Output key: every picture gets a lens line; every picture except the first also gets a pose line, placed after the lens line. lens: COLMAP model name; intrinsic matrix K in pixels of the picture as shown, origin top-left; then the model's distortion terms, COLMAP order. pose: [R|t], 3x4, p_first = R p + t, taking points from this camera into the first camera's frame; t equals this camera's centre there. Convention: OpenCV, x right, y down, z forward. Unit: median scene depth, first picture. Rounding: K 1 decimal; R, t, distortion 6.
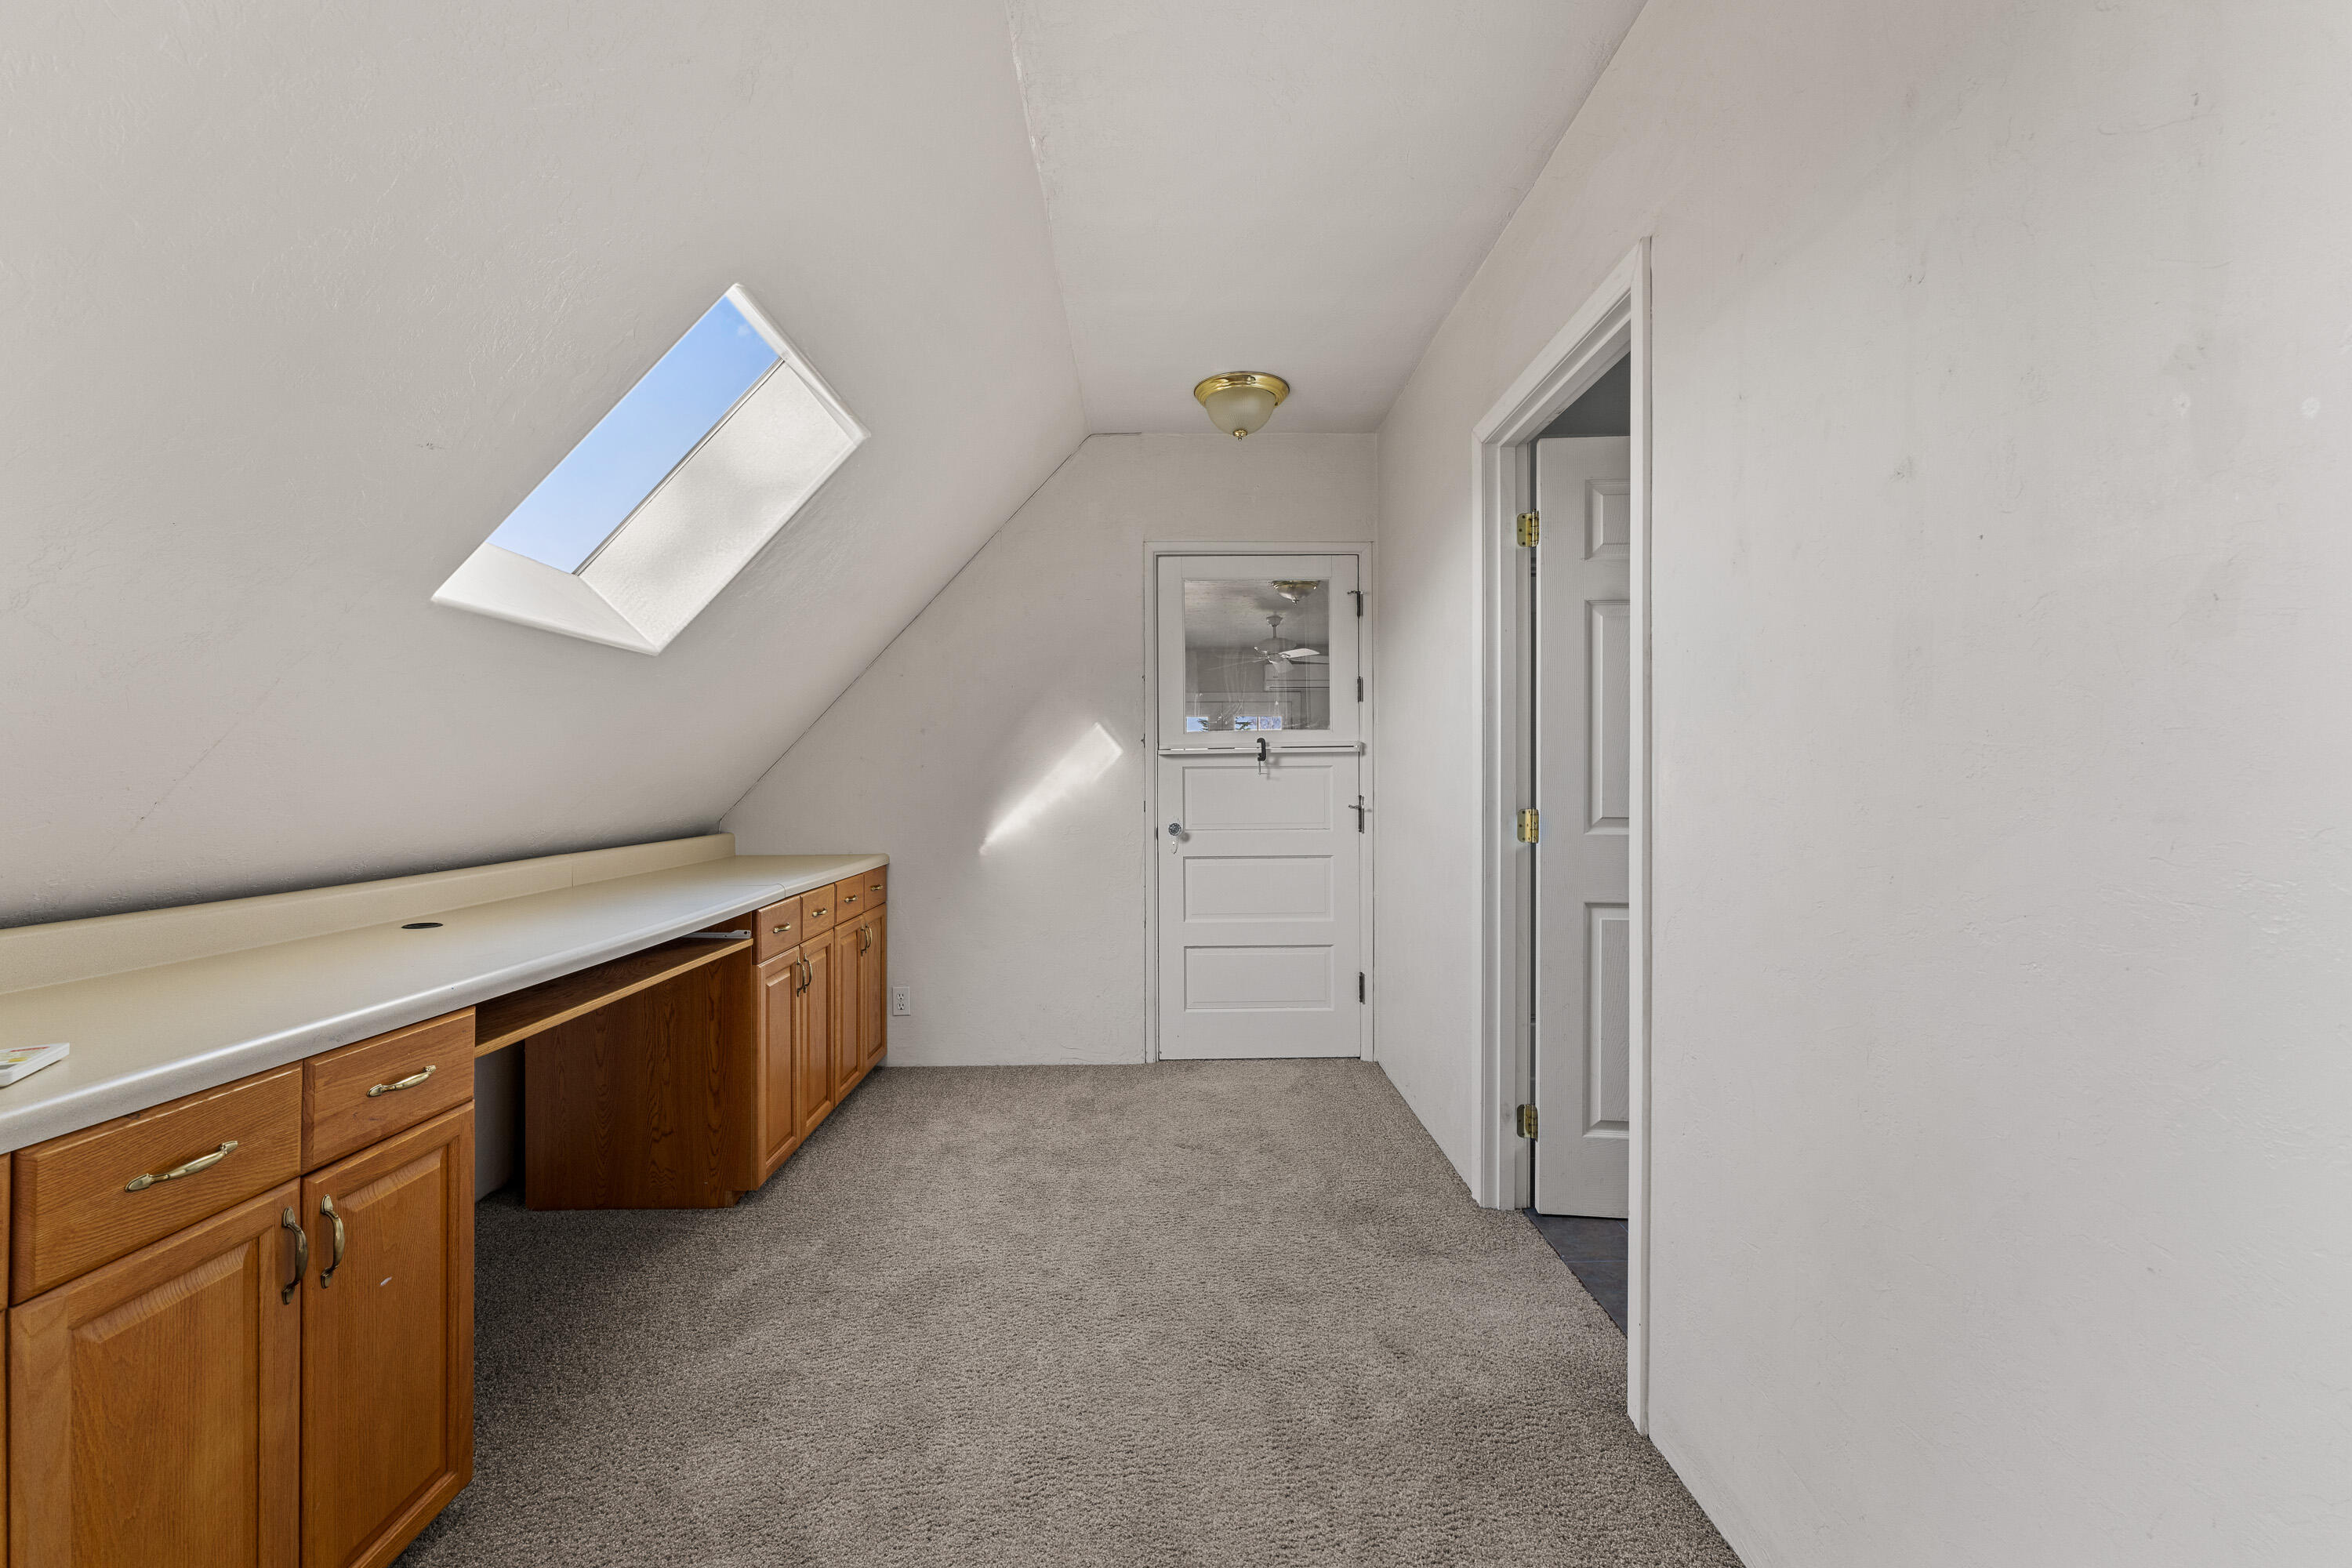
lens RADIAL K [[952.3, 0, 1173.9], [0, 952.3, 775.1], [0, 0, 1]] dist [-0.003490, 0.000175]
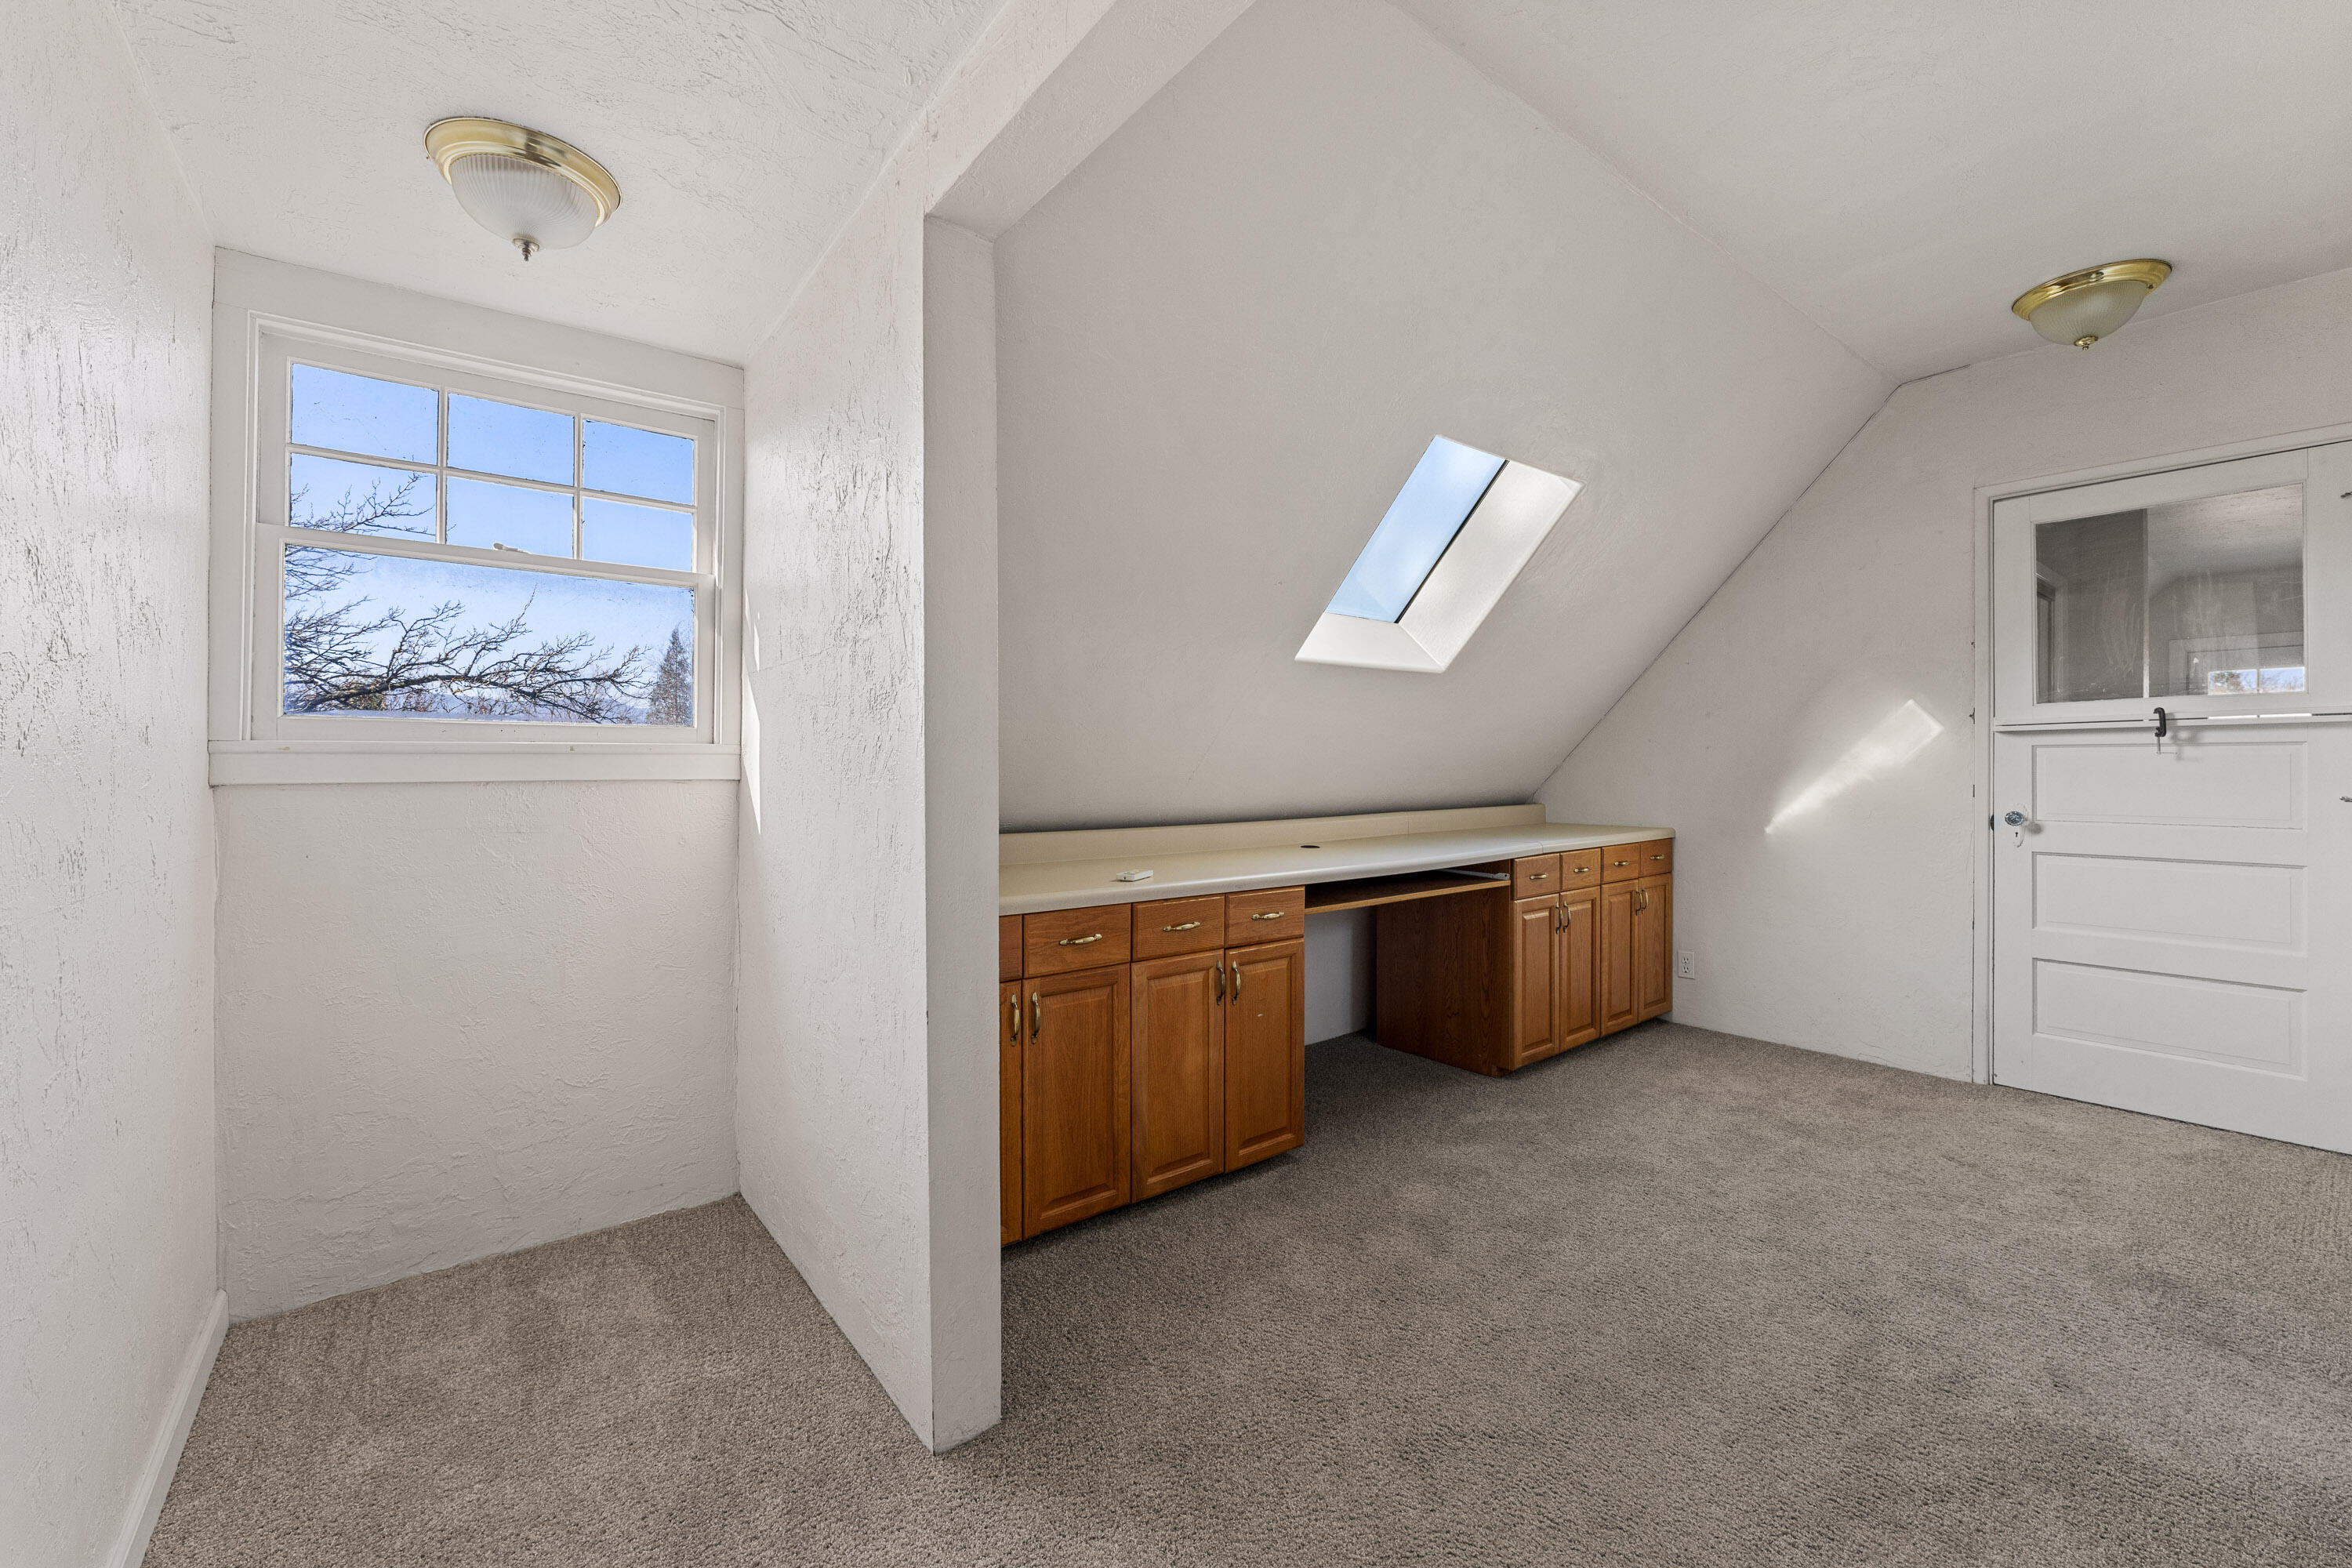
lens RADIAL K [[952.3, 0, 1173.9], [0, 952.3, 775.1], [0, 0, 1]] dist [-0.003490, 0.000175]
pose [[0.606779, 0.013924, -0.794749, 0.311094], [0.003443, 0.999791, 0.020145, -0.002839], [0.794863, -0.014960, 0.606604, -0.166528]]
